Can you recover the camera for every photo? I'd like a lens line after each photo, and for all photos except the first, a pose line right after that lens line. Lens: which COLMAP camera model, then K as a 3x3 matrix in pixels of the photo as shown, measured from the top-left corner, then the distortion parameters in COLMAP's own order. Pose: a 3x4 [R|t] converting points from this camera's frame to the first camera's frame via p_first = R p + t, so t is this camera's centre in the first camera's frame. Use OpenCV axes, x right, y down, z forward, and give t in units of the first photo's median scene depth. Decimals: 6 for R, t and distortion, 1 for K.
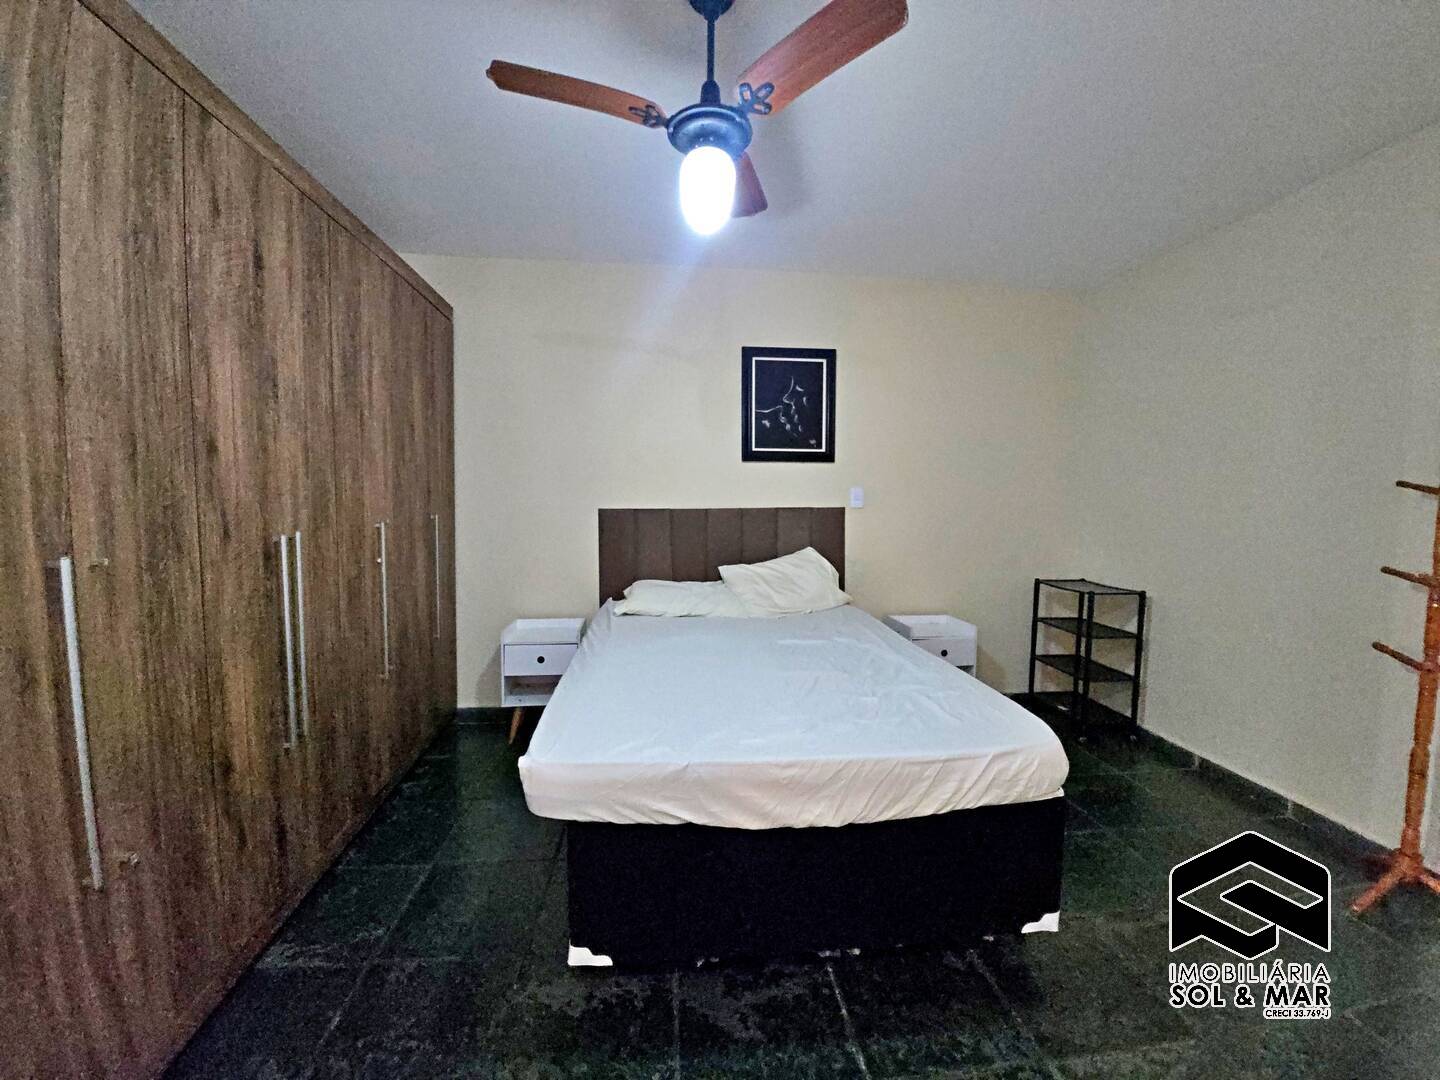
lens RADIAL K [[573.5, 0, 723.5], [0, 573.5, 533.5], [0, 0, 1]] dist [-0.021340, -0.000489]
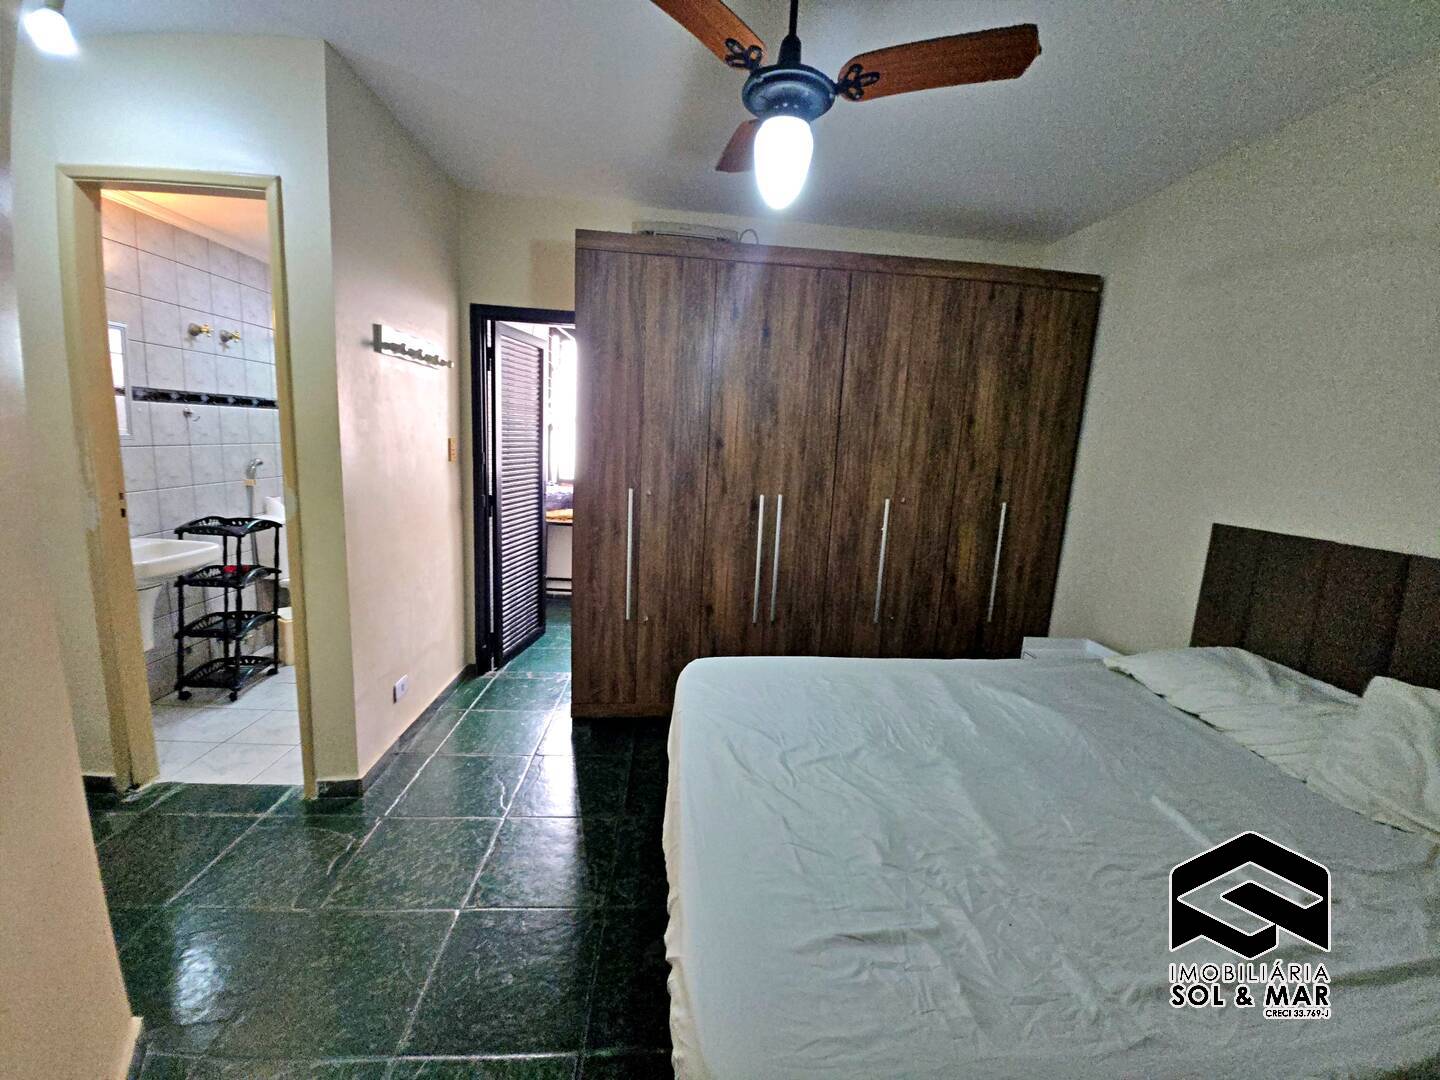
lens RADIAL K [[573.5, 0, 723.5], [0, 573.5, 533.5], [0, 0, 1]] dist [-0.021340, -0.000489]
pose [[-0.036198, 0.156350, -0.987038, 1.057131], [-0.114246, 0.980563, 0.159514, -0.164159], [0.992793, 0.118540, -0.017632, 1.071307]]
